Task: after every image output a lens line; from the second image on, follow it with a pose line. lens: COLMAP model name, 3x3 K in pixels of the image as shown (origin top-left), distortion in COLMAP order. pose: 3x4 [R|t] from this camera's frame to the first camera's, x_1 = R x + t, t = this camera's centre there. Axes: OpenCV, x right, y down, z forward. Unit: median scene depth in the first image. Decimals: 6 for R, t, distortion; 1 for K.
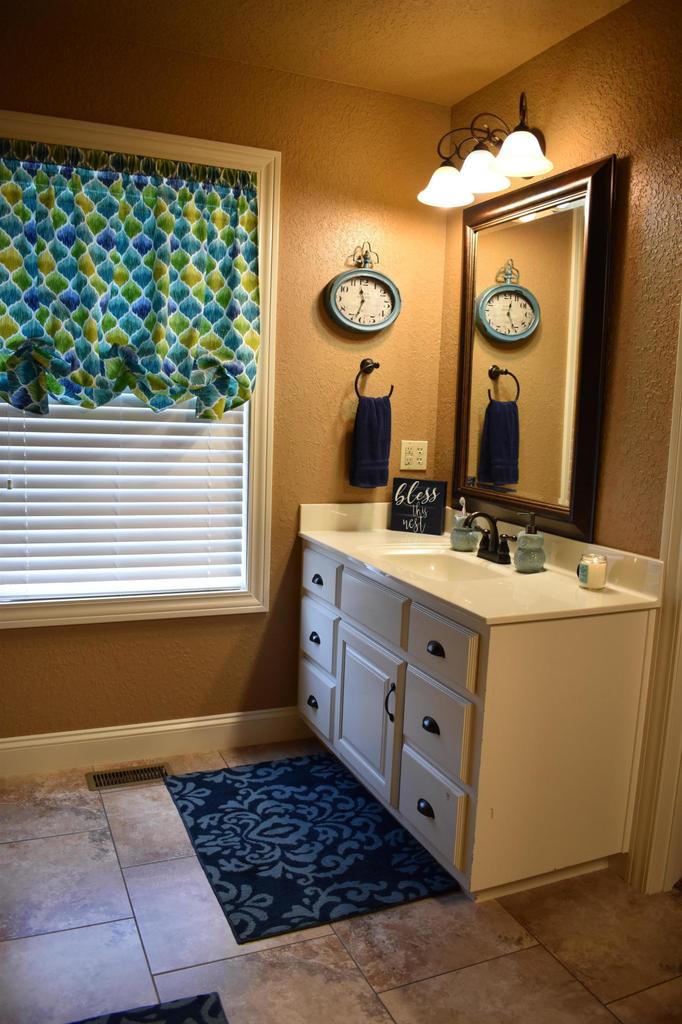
lens RADIAL K [[803.6, 0, 340.1], [0, 803.6, 514.8], [0, 0, 1]] dist [-0.099228, 0.022455]
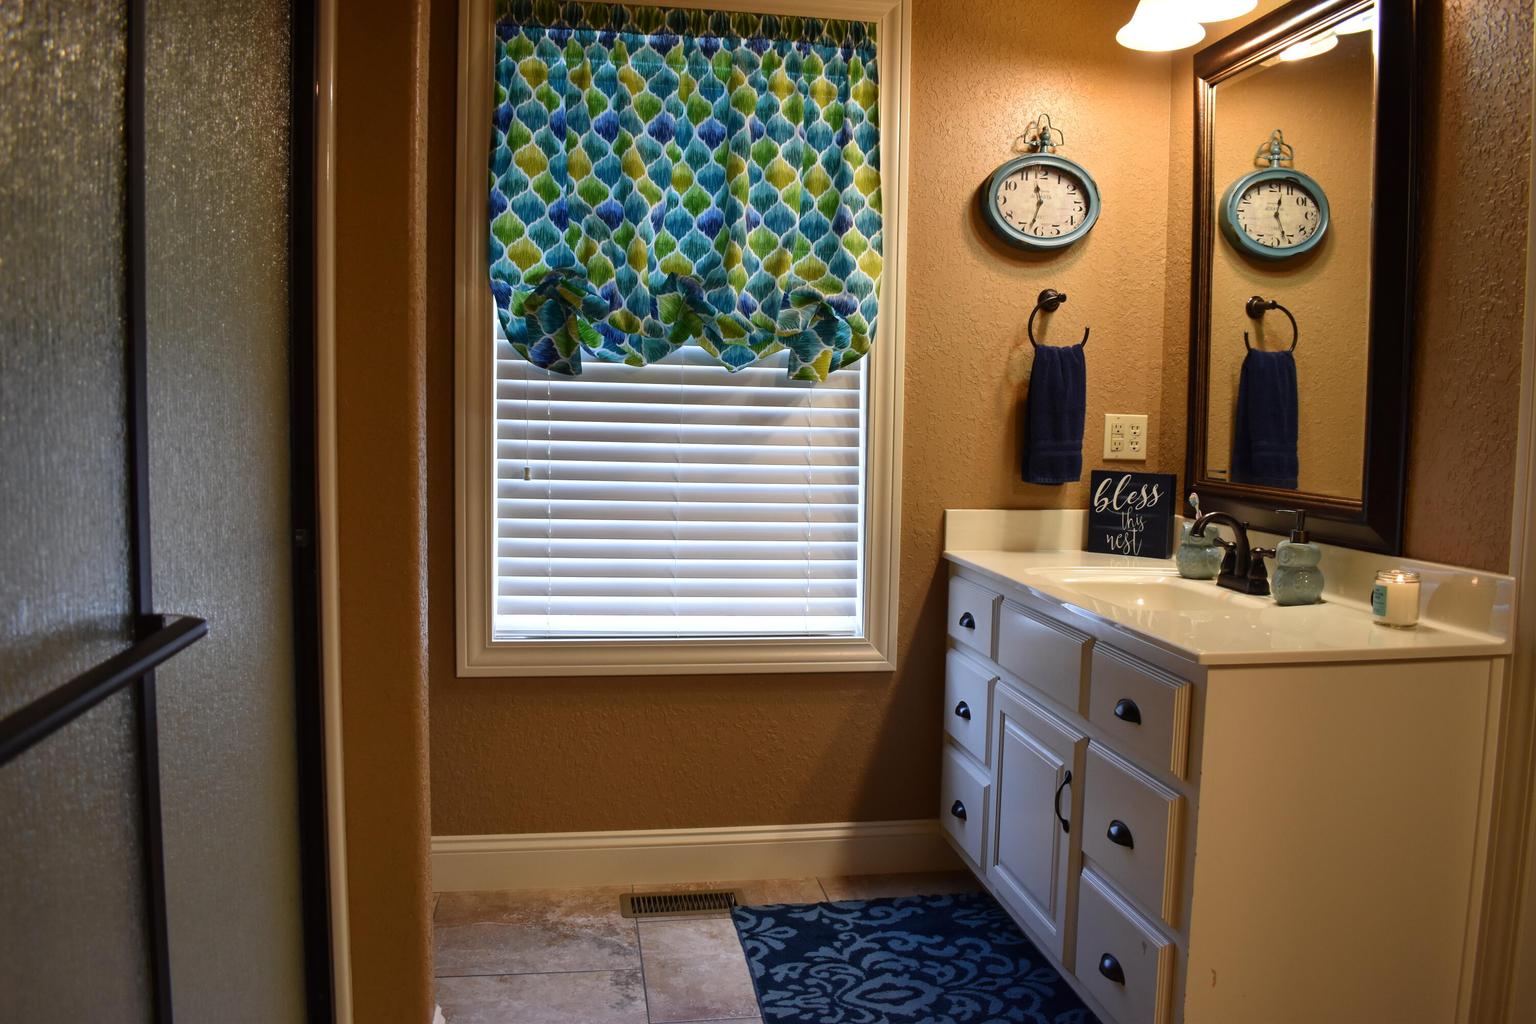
lens RADIAL K [[1205.4, 0, 768.8], [0, 1205.4, 507.7], [0, 0, 1]] dist [-0.099228, 0.022455]
pose [[0.969133, 0.000069, -0.246537, 0.061462], [-0.015320, 0.998084, -0.059943, 0.054044], [0.246061, 0.061870, 0.967278, 0.003735]]
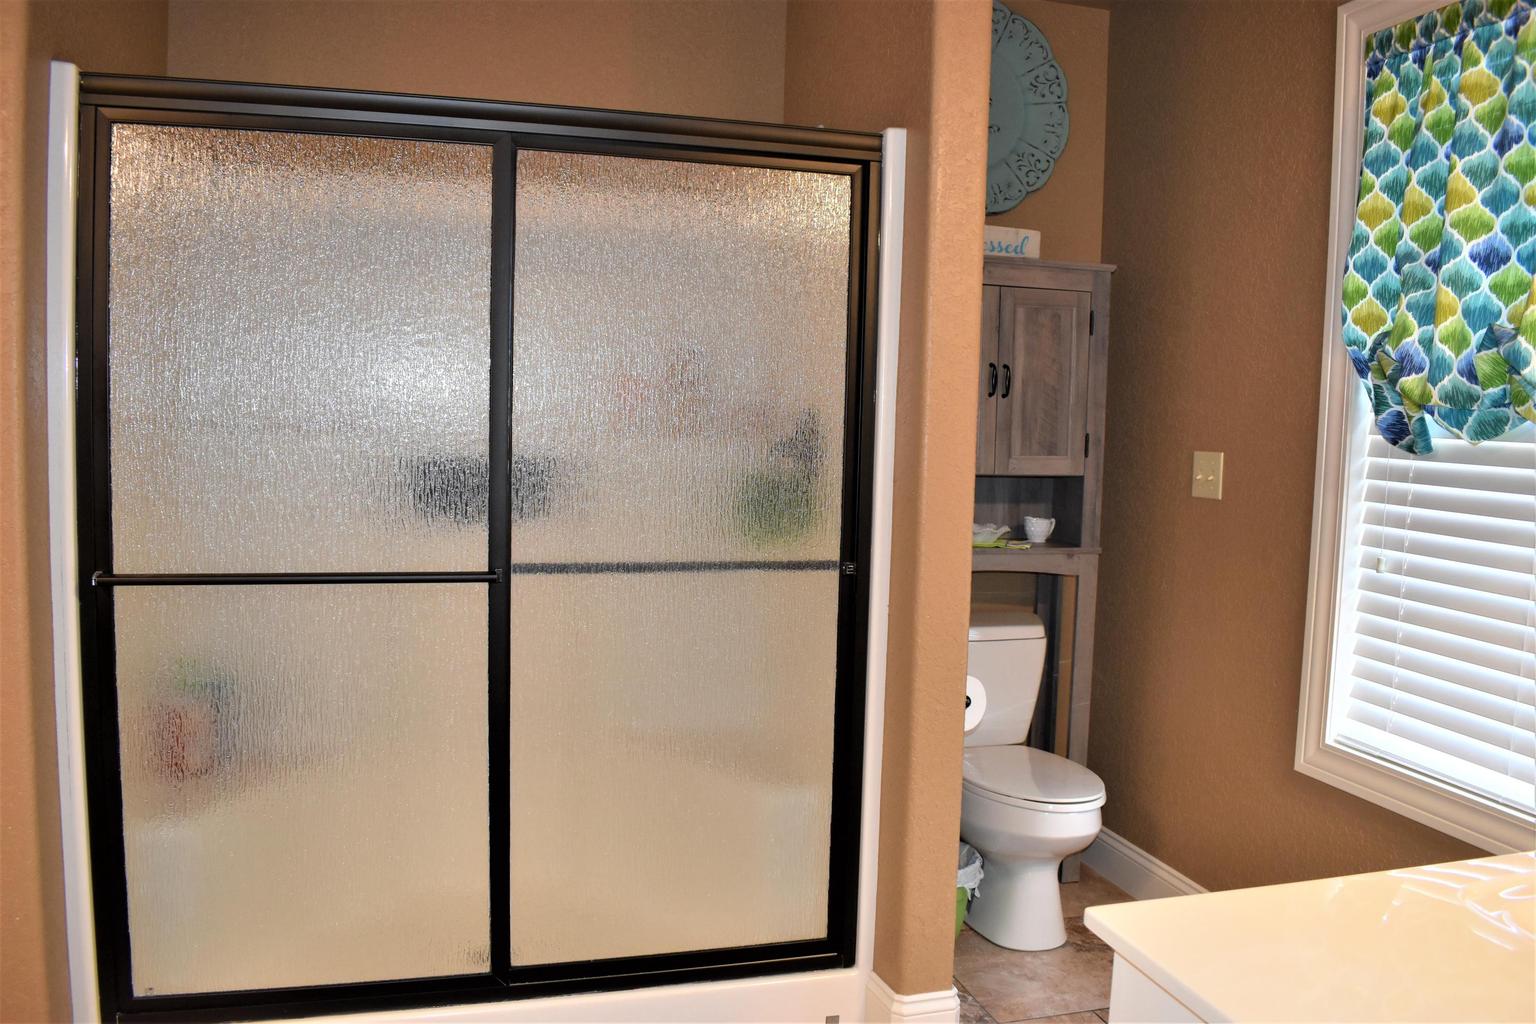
lens RADIAL K [[1205.4, 0, 768.6], [0, 1205.4, 512.3], [0, 0, 1]] dist [-0.099228, 0.022455]
pose [[-0.148253, 0.036774, -0.988265, 0.569316], [-0.172449, 0.983037, 0.062450, -0.053963], [0.973798, 0.179683, -0.139397, 0.647584]]
